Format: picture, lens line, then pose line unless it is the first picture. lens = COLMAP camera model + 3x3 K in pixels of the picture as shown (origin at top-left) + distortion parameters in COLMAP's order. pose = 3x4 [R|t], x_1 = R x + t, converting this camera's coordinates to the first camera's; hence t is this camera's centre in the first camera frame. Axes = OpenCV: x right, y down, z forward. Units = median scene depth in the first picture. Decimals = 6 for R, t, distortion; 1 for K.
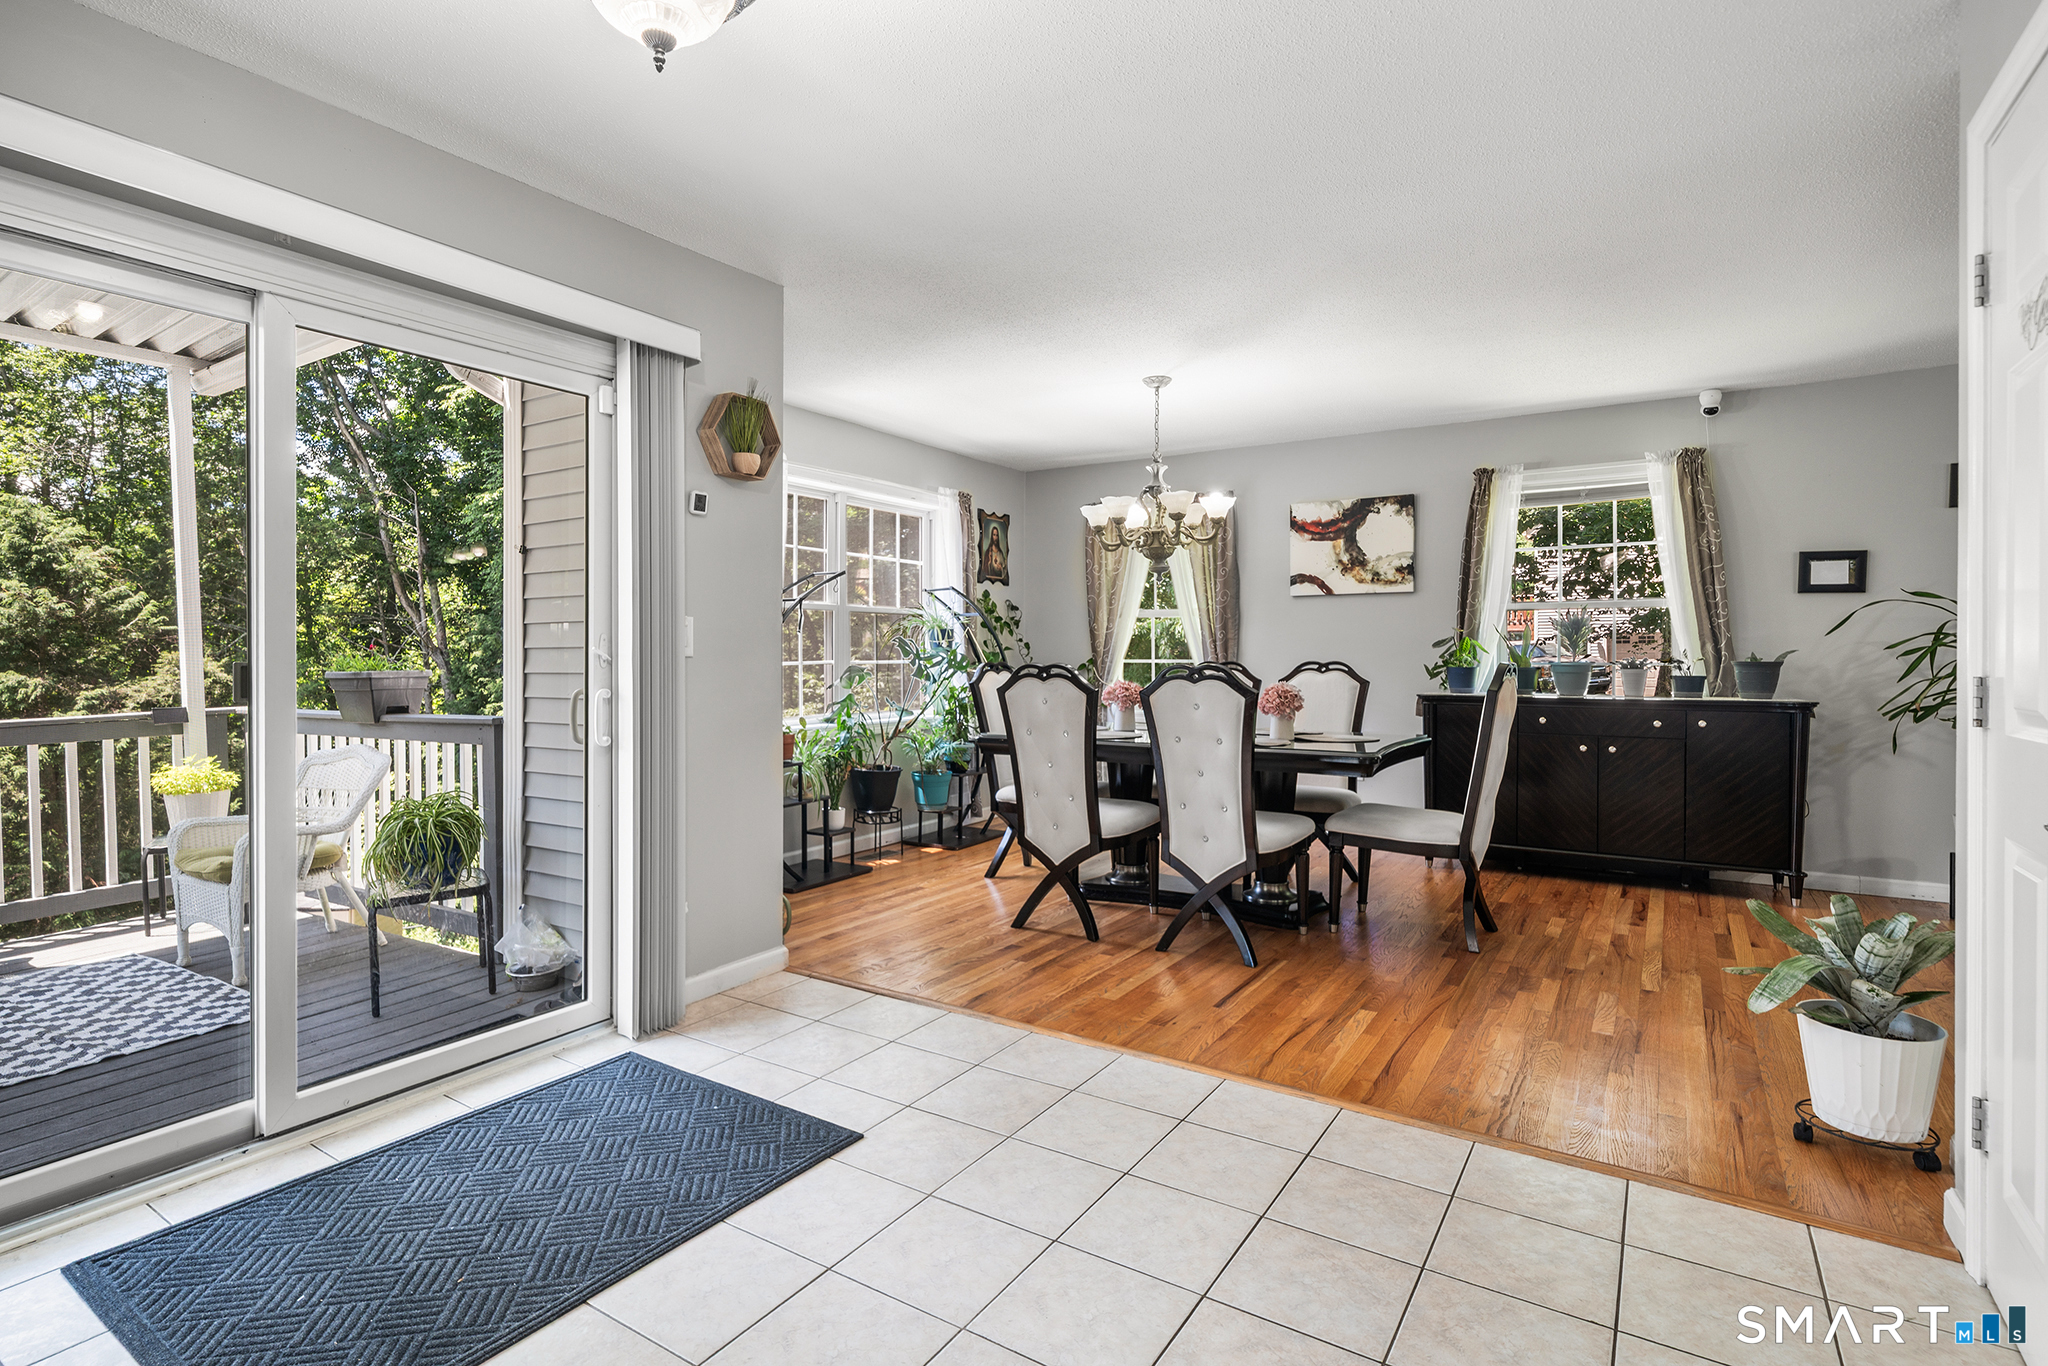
lens RADIAL K [[972.6, 0, 1030.7], [0, 972.6, 667.4], [0, 0, 1]] dist [0.000387, 0.000743]
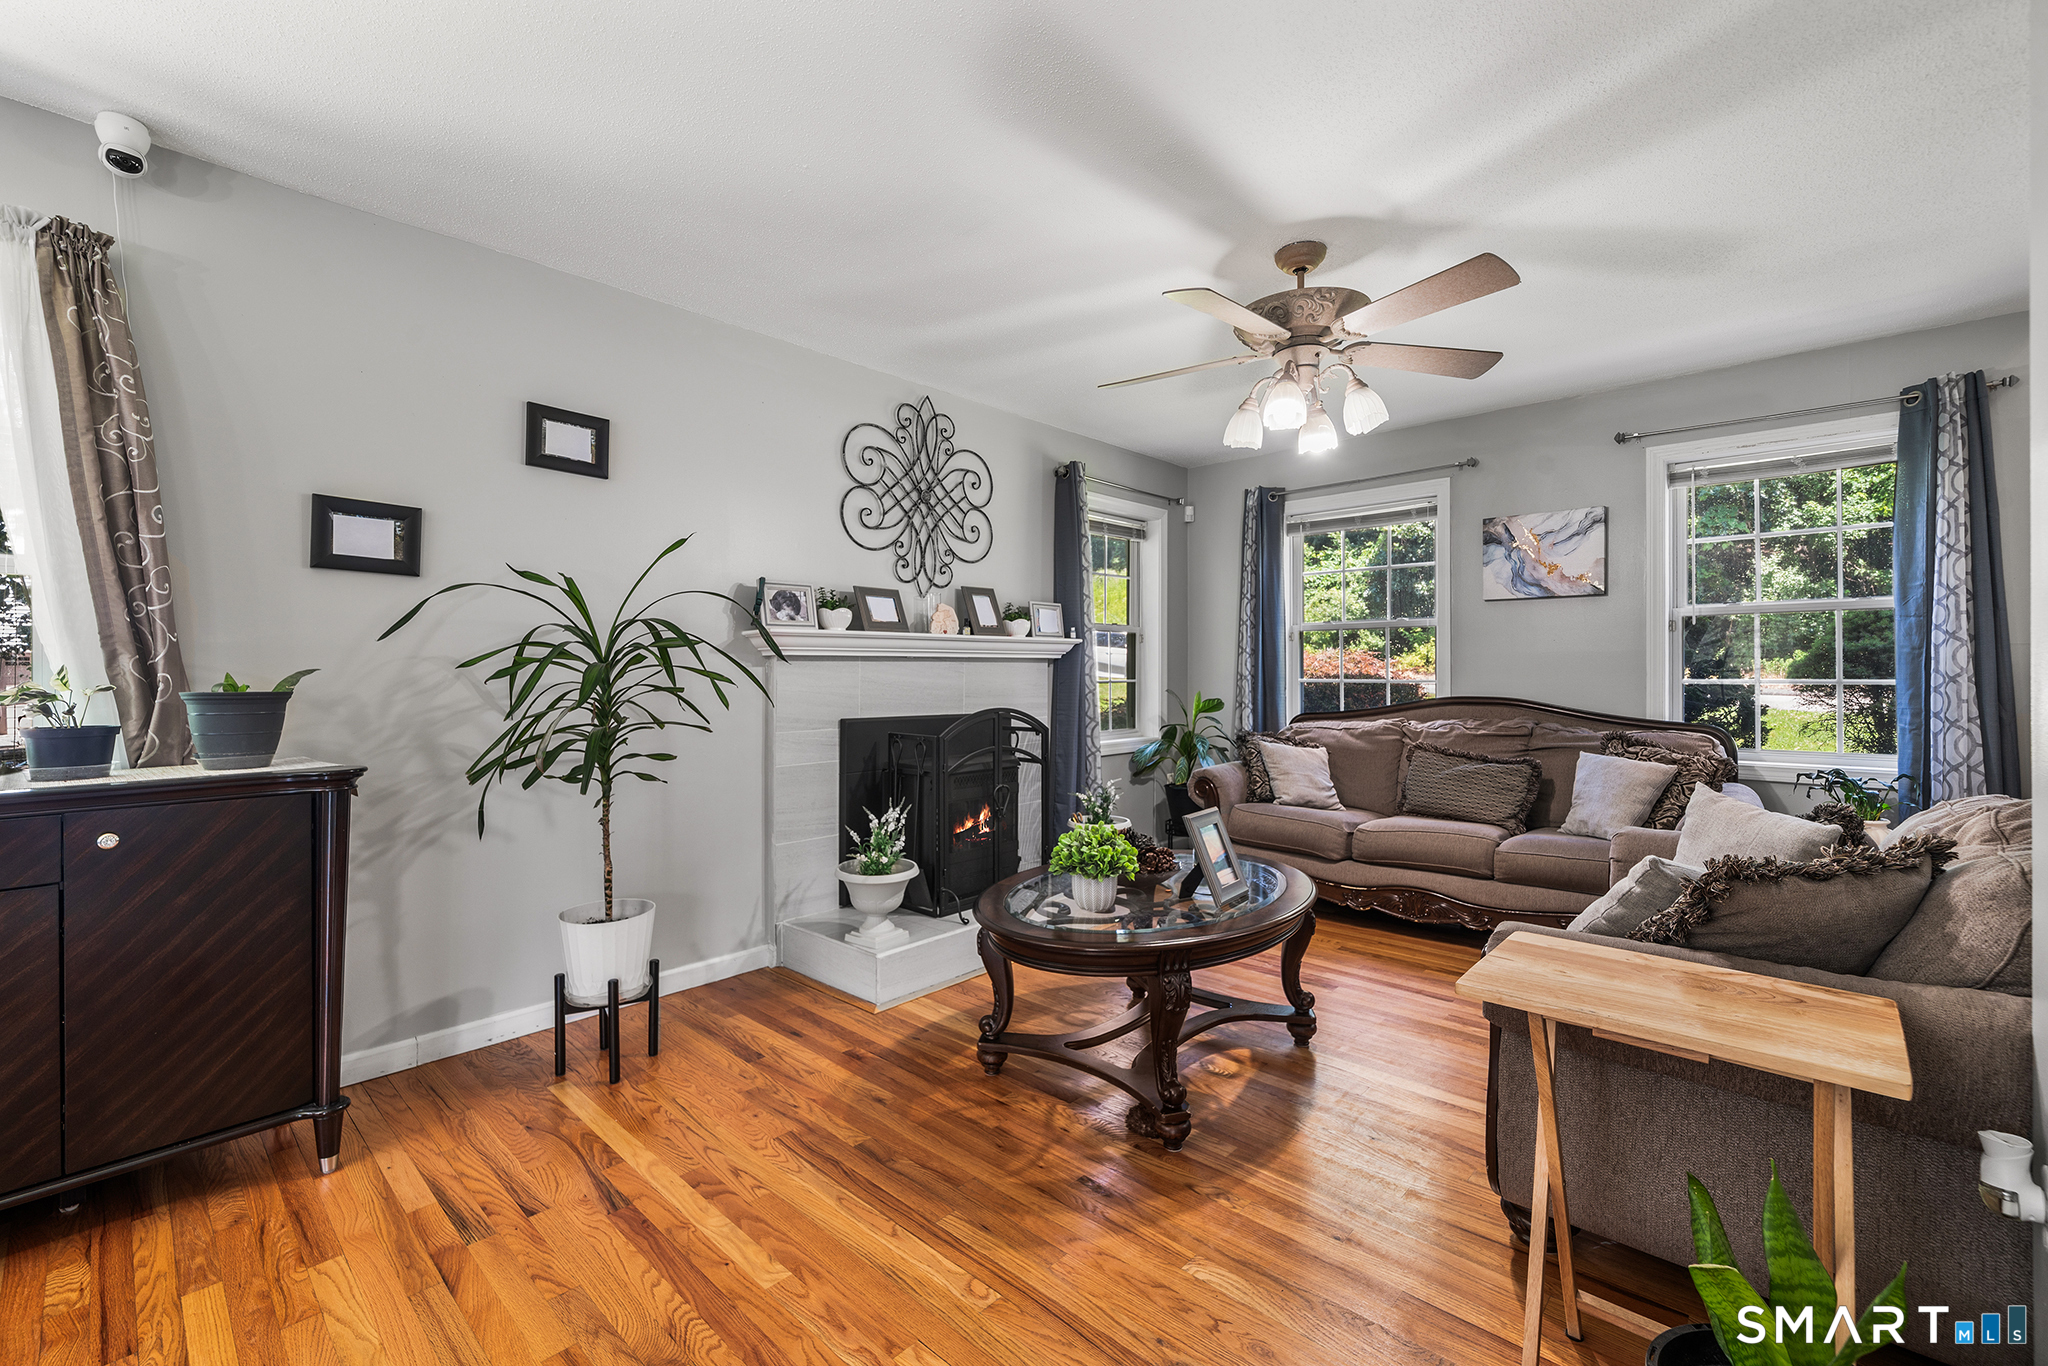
lens RADIAL K [[888.9, 0, 1027.5], [0, 888.9, 667.5], [0, 0, 1]] dist [-0.001671, 0.000112]
pose [[0.177035, 0.001846, 0.984203, 0.362326], [0.018851, 0.999808, -0.005266, -0.008317], [-0.984024, 0.019485, 0.176966, 0.509656]]
